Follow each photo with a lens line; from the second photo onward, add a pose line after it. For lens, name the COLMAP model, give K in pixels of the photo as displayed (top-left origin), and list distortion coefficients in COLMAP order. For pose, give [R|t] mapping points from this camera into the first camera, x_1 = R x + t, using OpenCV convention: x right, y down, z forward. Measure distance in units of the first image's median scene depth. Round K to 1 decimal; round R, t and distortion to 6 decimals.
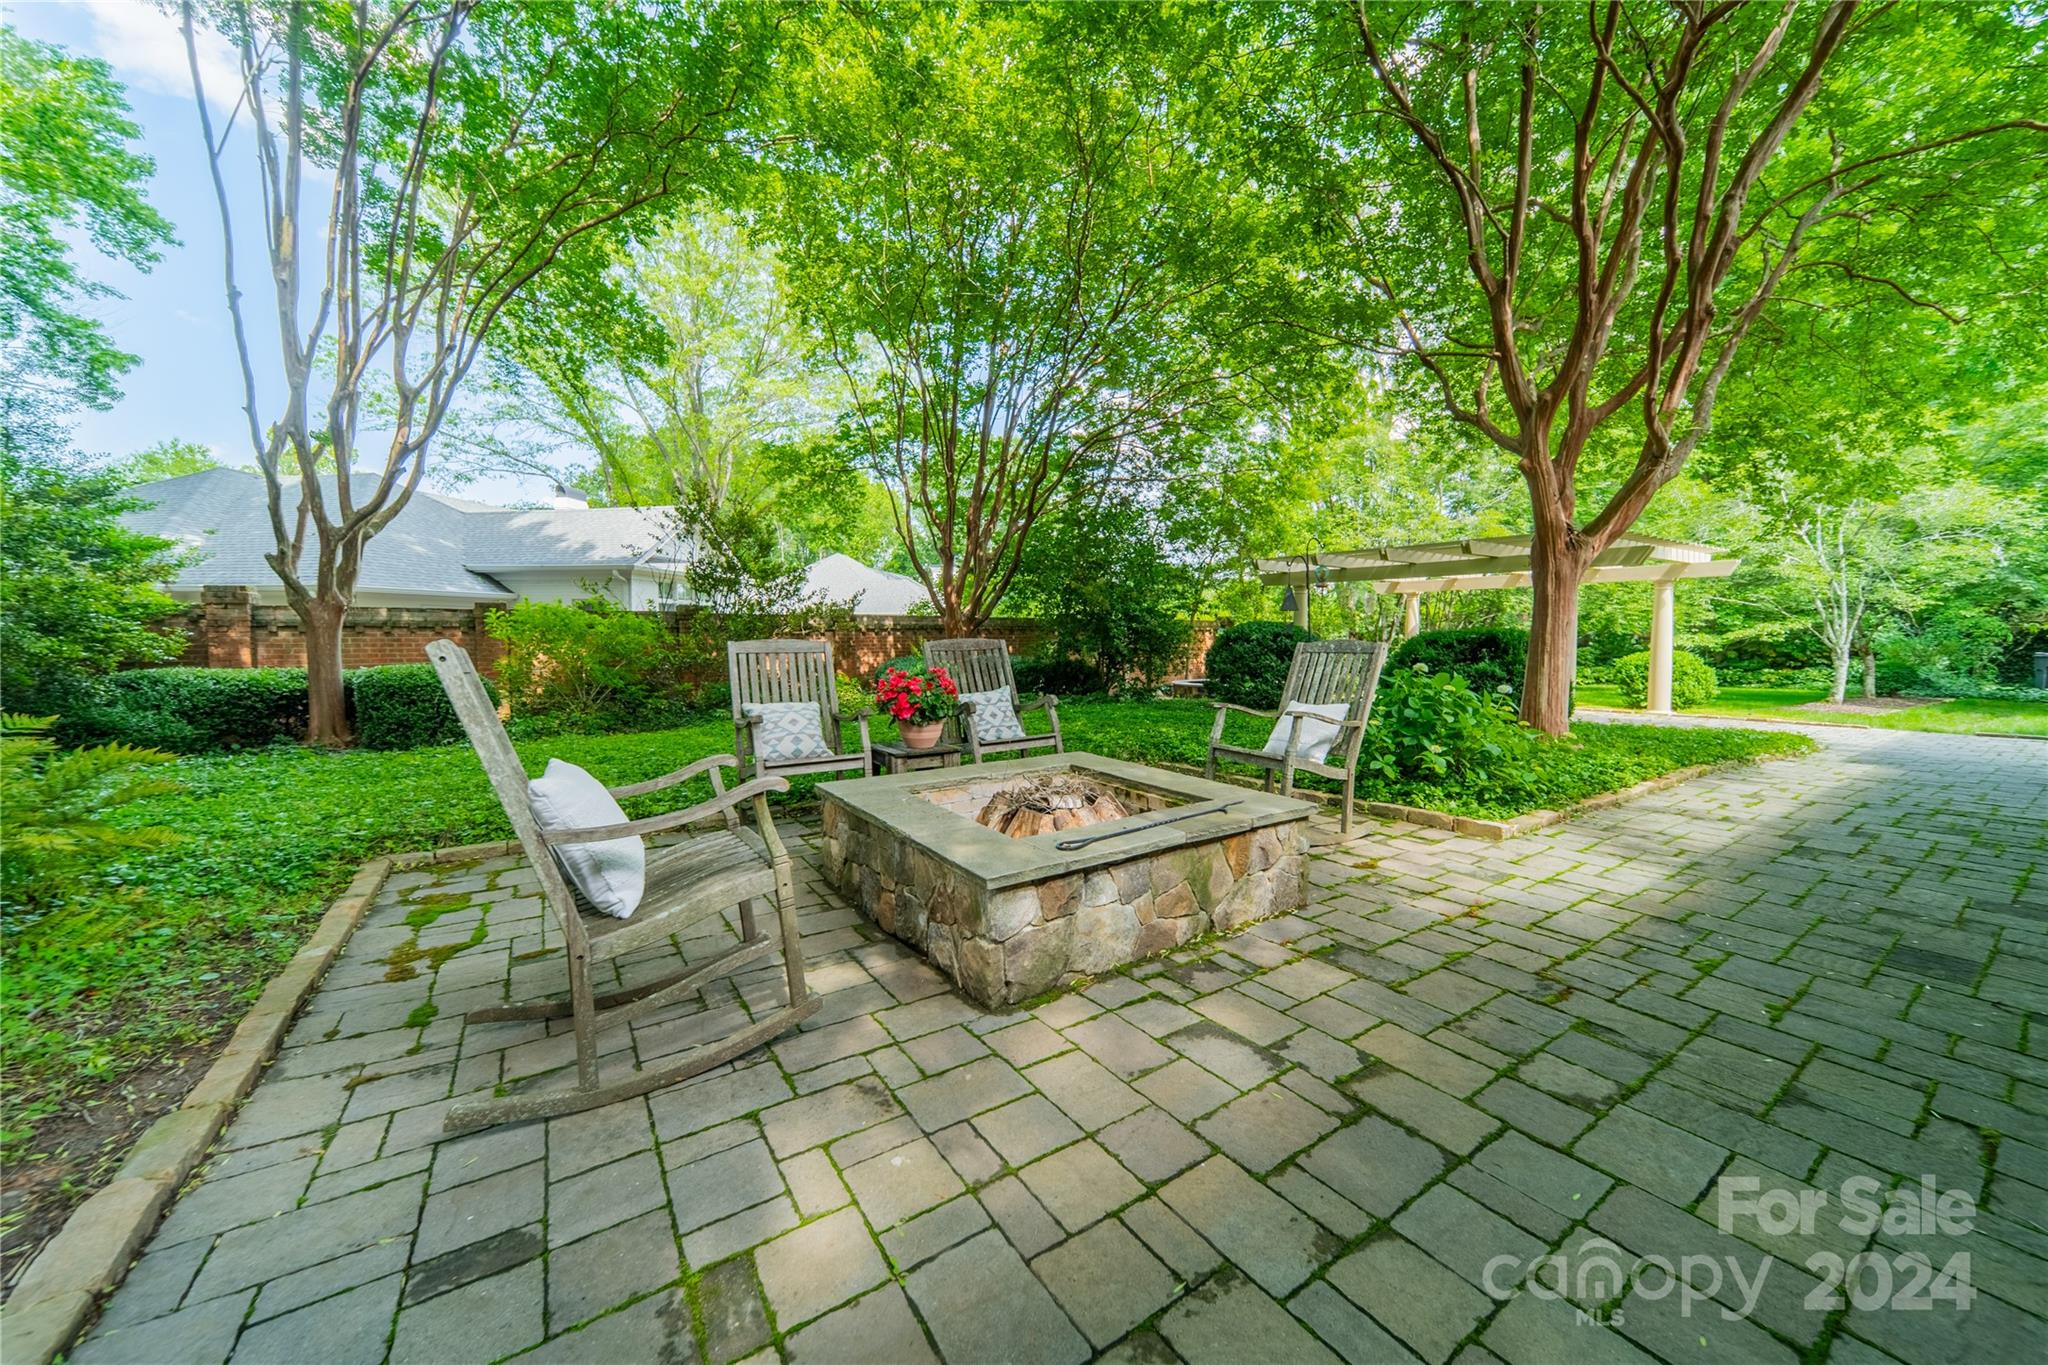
lens RADIAL K [[726.5, 0, 1032.1], [0, 726.5, 682.0], [0, 0, 1]] dist [0.008848, -0.000220]
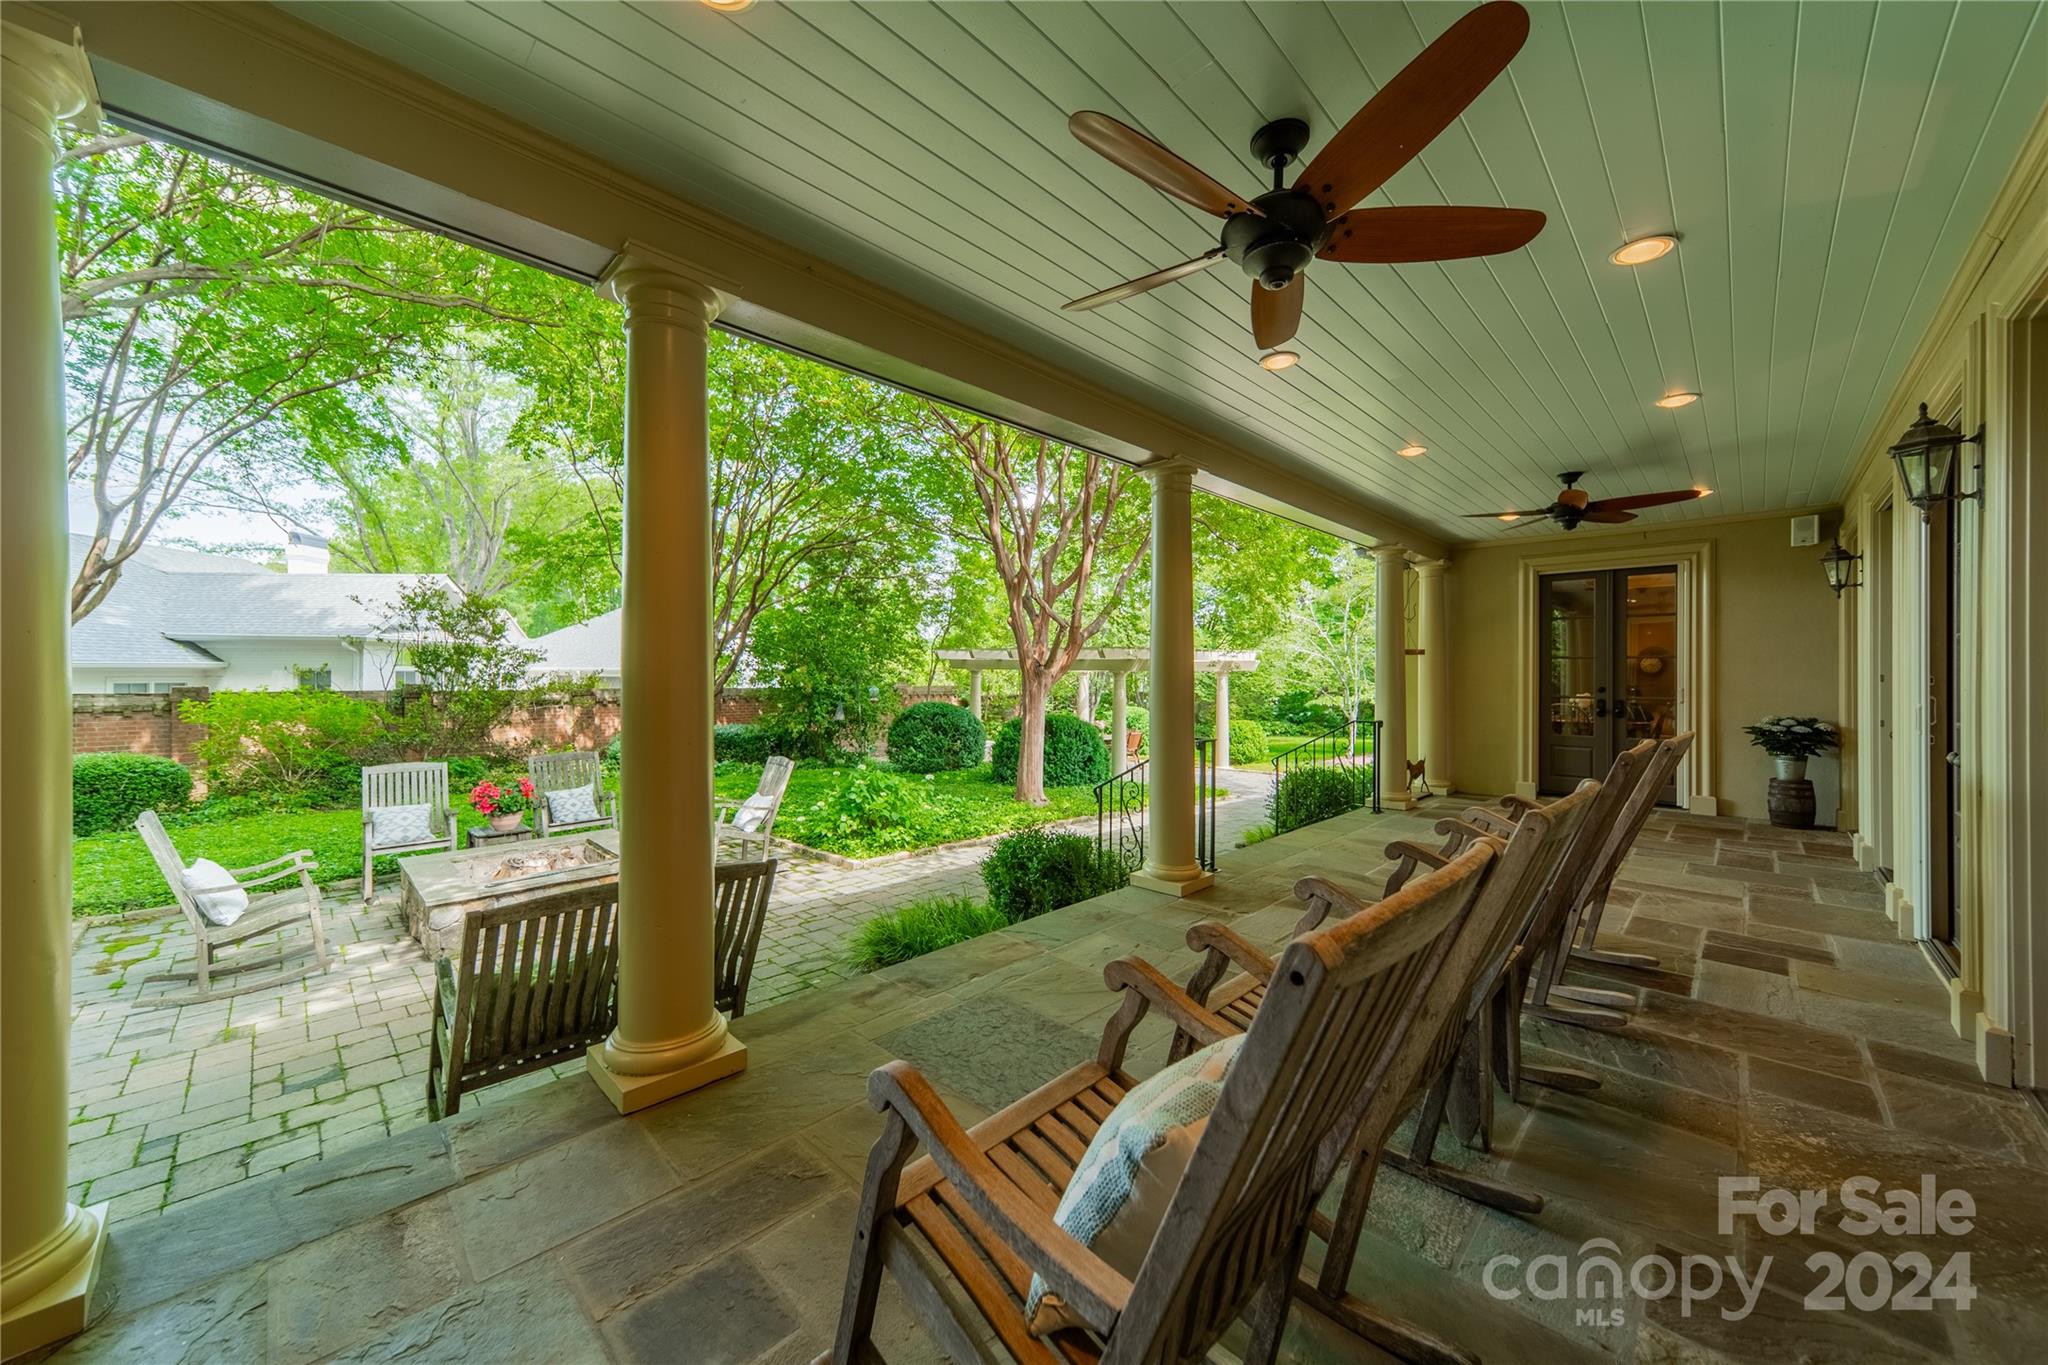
lens RADIAL K [[726.5, 0, 1023.4], [0, 726.5, 681.3], [0, 0, 1]] dist [0.008848, -0.000220]
pose [[0.978873, 0.003712, 0.204437, 0.718438], [0.008125, 0.998339, -0.057032, -0.153114], [-0.204309, 0.057489, 0.977217, -0.927684]]
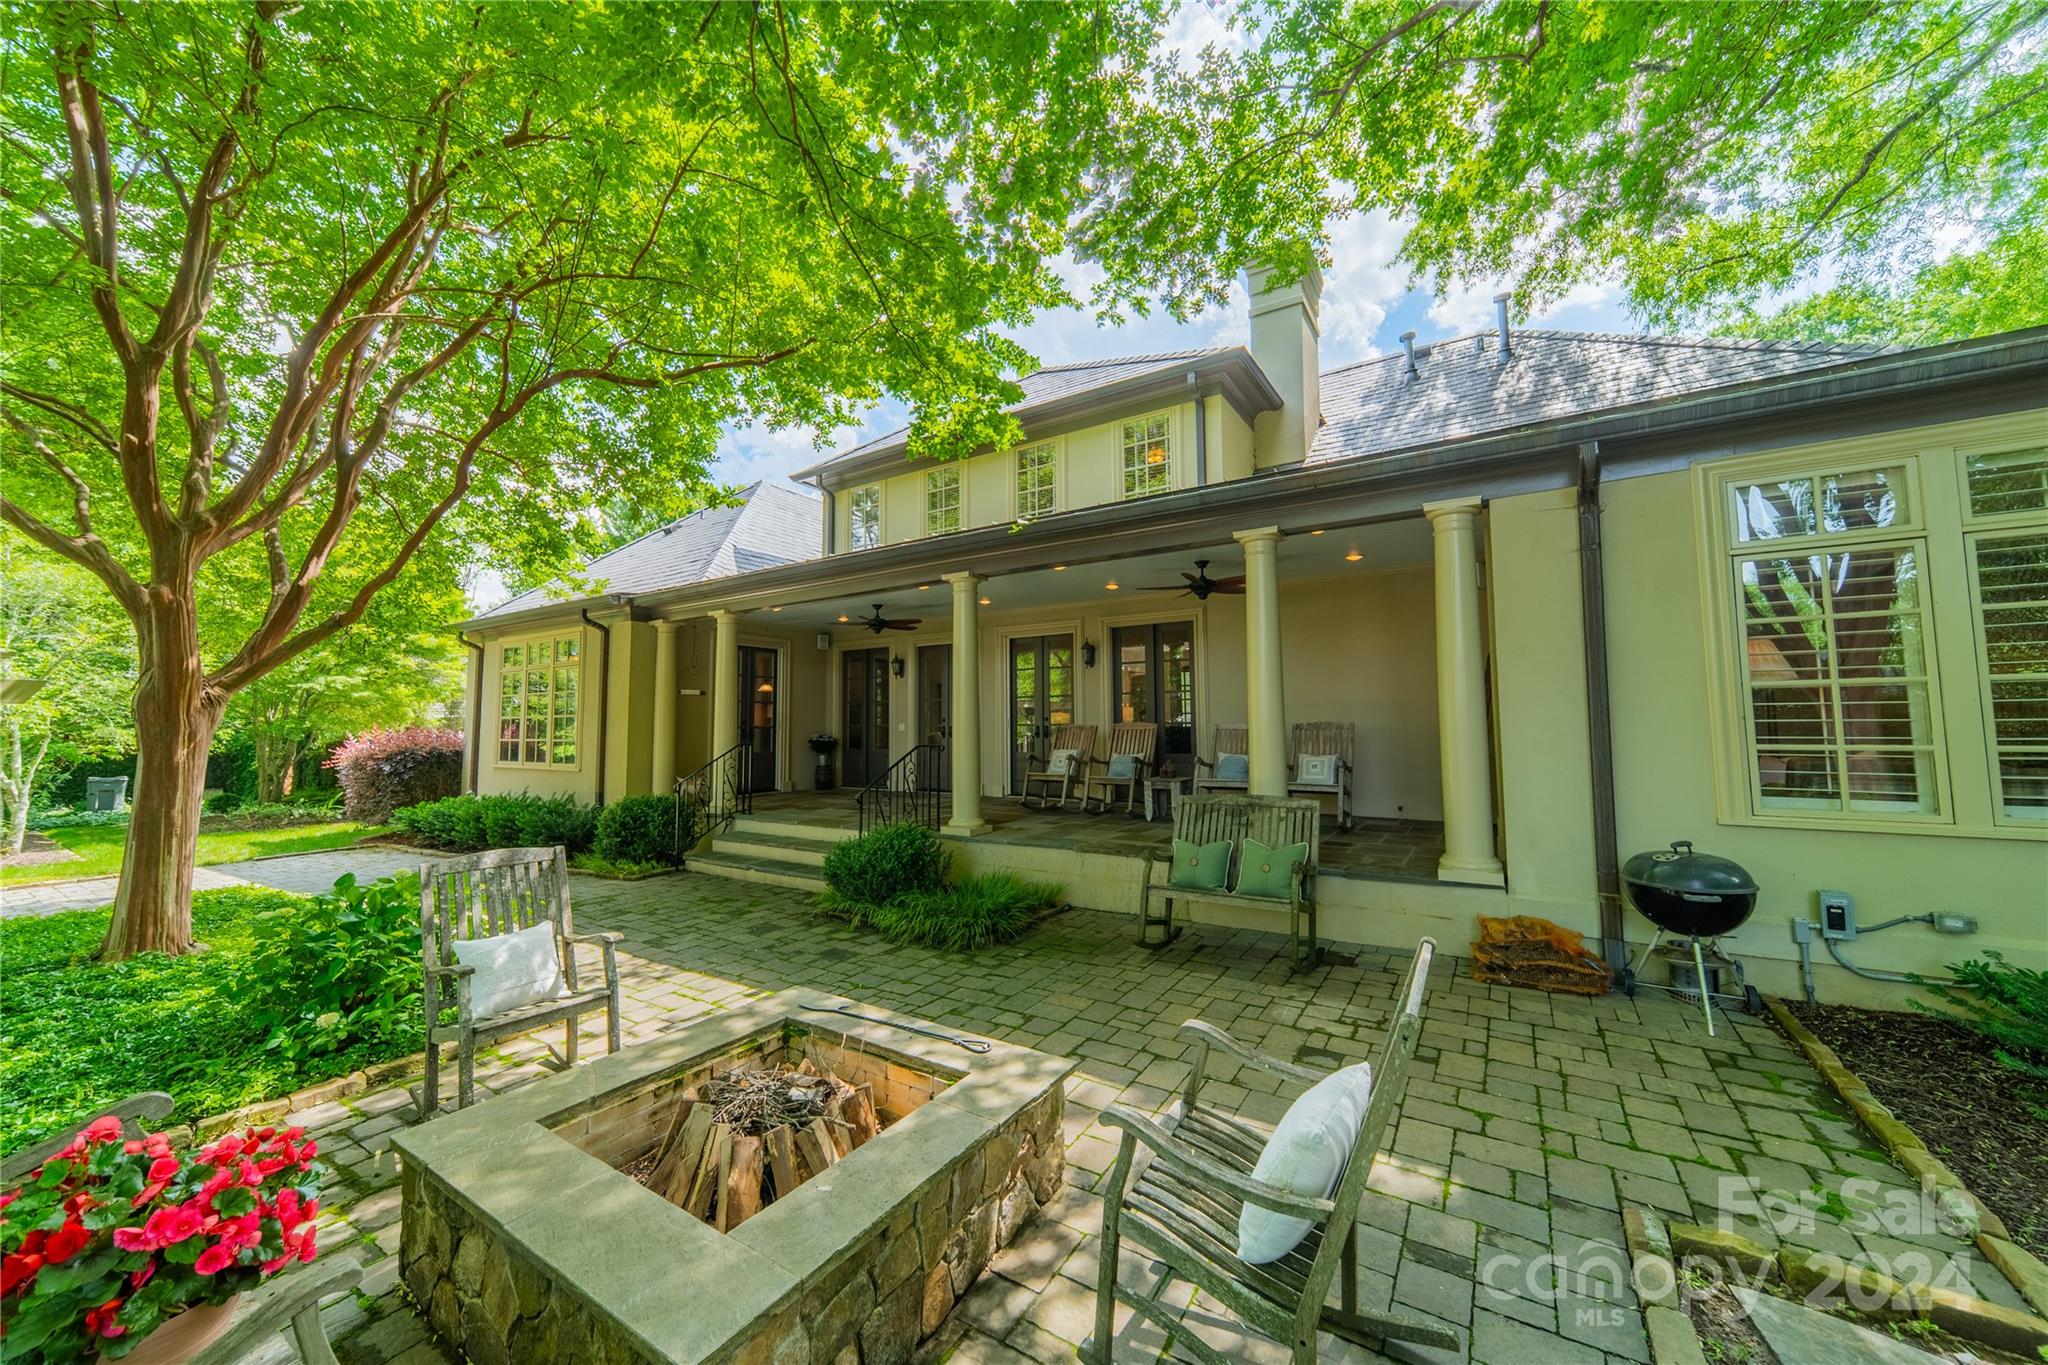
lens RADIAL K [[726.5, 0, 1022.8], [0, 726.5, 672.7], [0, 0, 1]] dist [0.008848, -0.000220]
pose [[-0.404512, 0.070977, 0.911774, -0.705564], [0.068537, 0.996533, -0.047168, -0.213093], [-0.911961, 0.043410, -0.407974, 0.883957]]
